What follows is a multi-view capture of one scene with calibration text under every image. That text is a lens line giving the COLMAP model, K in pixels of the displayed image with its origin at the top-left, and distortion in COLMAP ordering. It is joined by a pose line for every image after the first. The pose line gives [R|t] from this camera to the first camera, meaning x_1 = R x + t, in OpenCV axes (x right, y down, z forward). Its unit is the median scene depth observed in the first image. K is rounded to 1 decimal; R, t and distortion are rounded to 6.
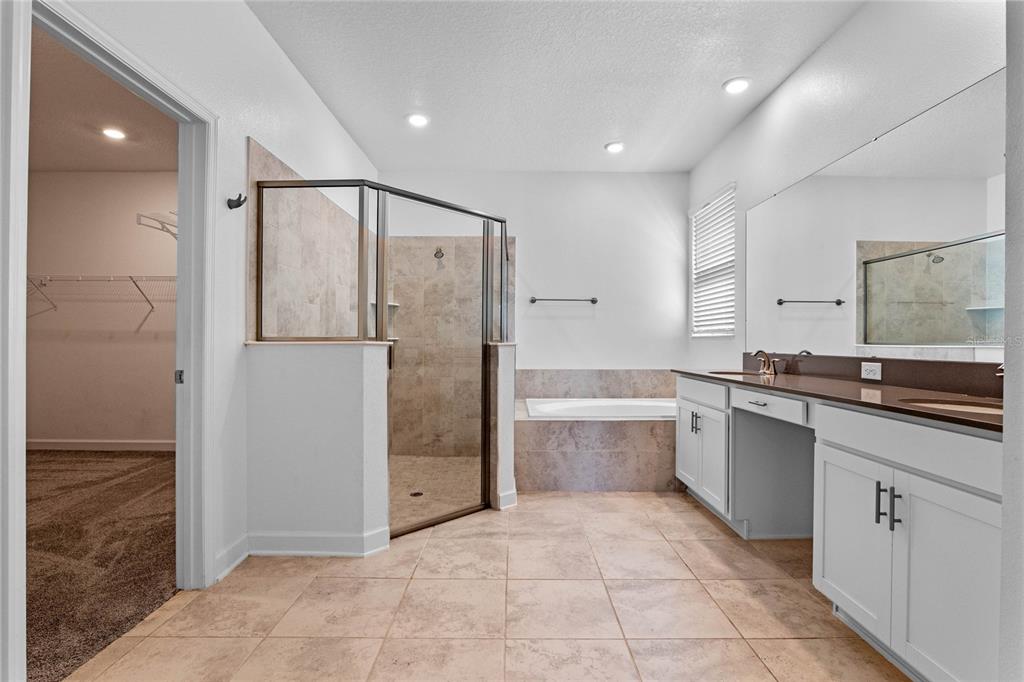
lens RADIAL K [[476.9, 0, 512.4], [0, 476.9, 341.3], [0, 0, 1]] dist [-0.021138, 0.001770]
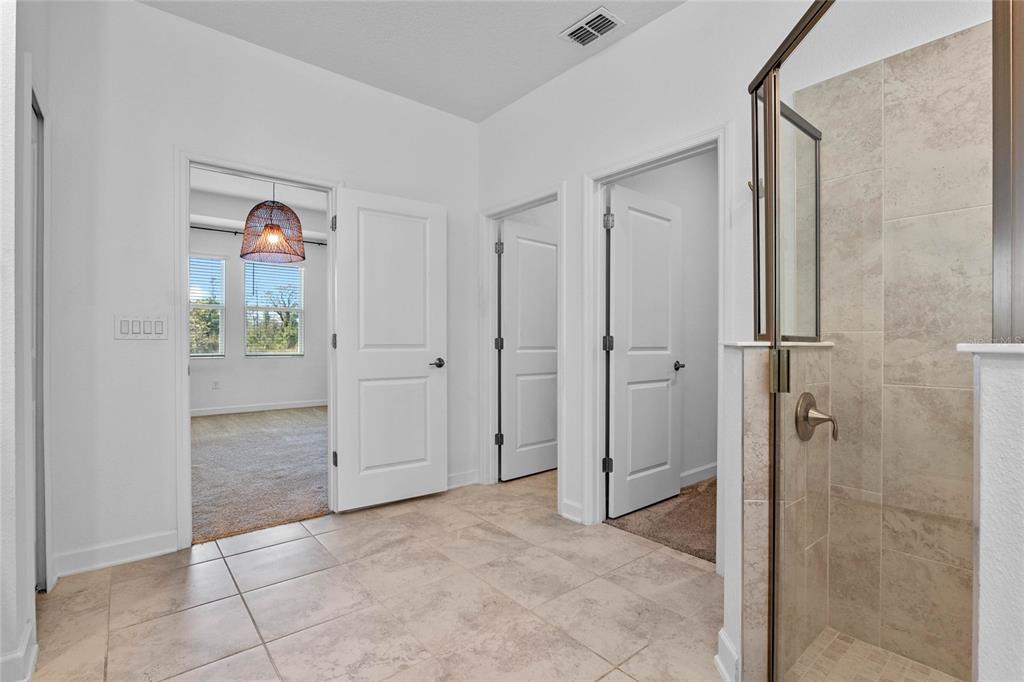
lens RADIAL K [[476.9, 0, 512.0], [0, 476.9, 341.5], [0, 0, 1]] dist [-0.021138, 0.001770]
pose [[-0.771282, -0.005562, -0.636469, 0.243017], [-0.006909, 0.999976, -0.000367, 0.002275], [0.636456, 0.004114, -0.771302, 0.951895]]
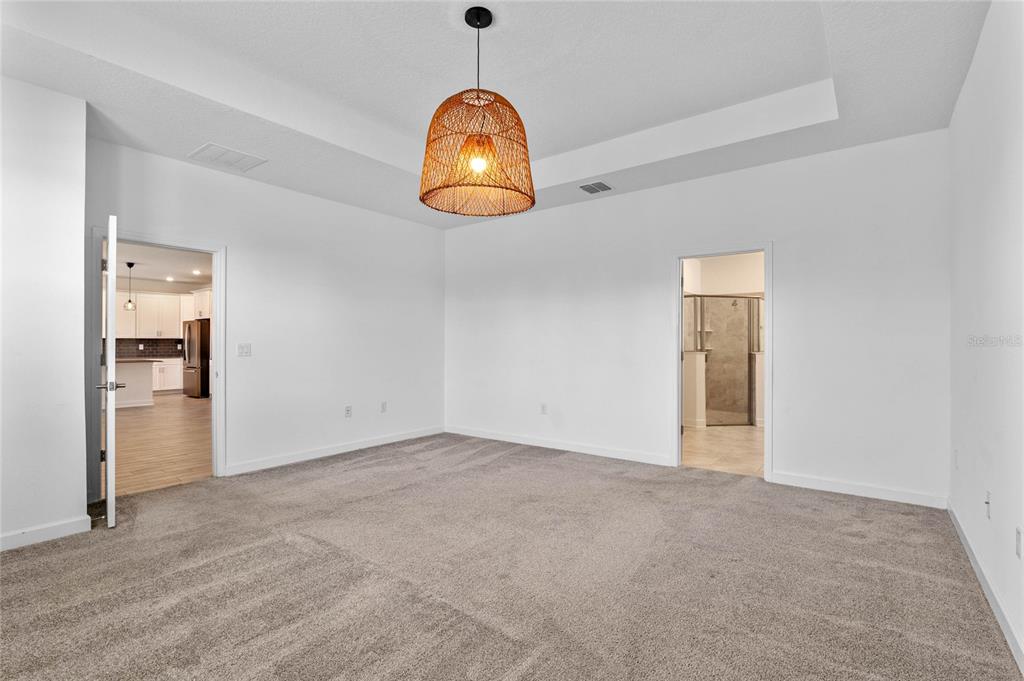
lens RADIAL K [[476.9, 0, 509.6], [0, 476.9, 336.0], [0, 0, 1]] dist [-0.021138, 0.001770]
pose [[0.791939, -0.007668, -0.610551, 0.389601], [-0.000469, 0.999913, -0.013166, -0.042395], [0.610599, 0.010713, 0.791867, -1.396714]]
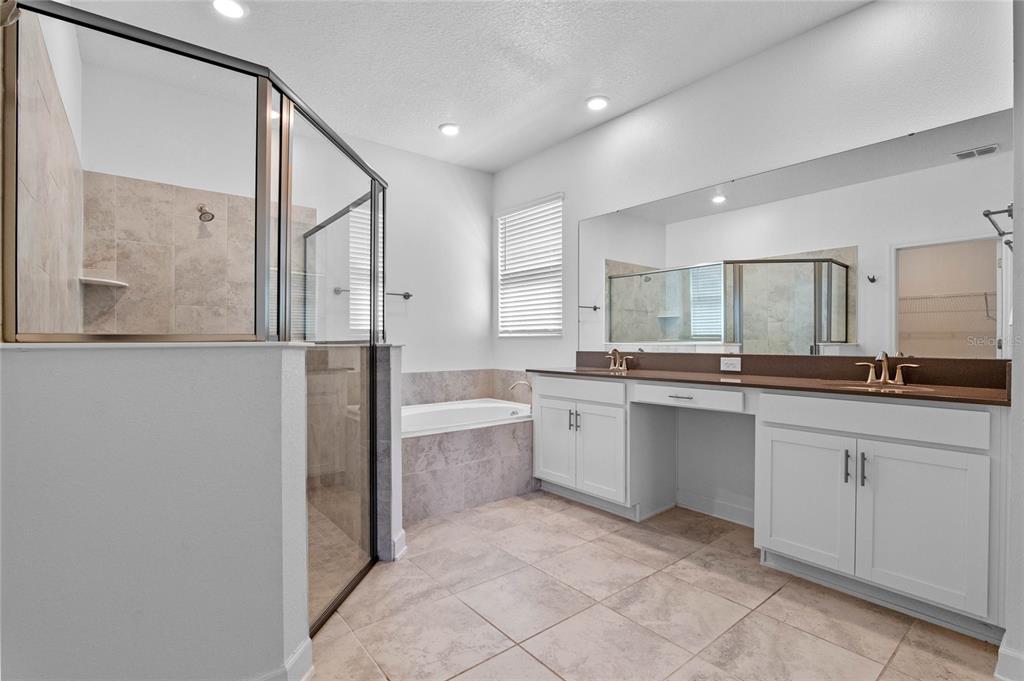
lens RADIAL K [[476.9, 0, 513.5], [0, 476.9, 342.2], [0, 0, 1]] dist [-0.021138, 0.001770]
pose [[0.775502, -0.004117, 0.631331, -0.330156], [0.002563, 0.999991, 0.003373, -0.001107], [-0.631339, -0.000997, 0.775506, 0.256962]]
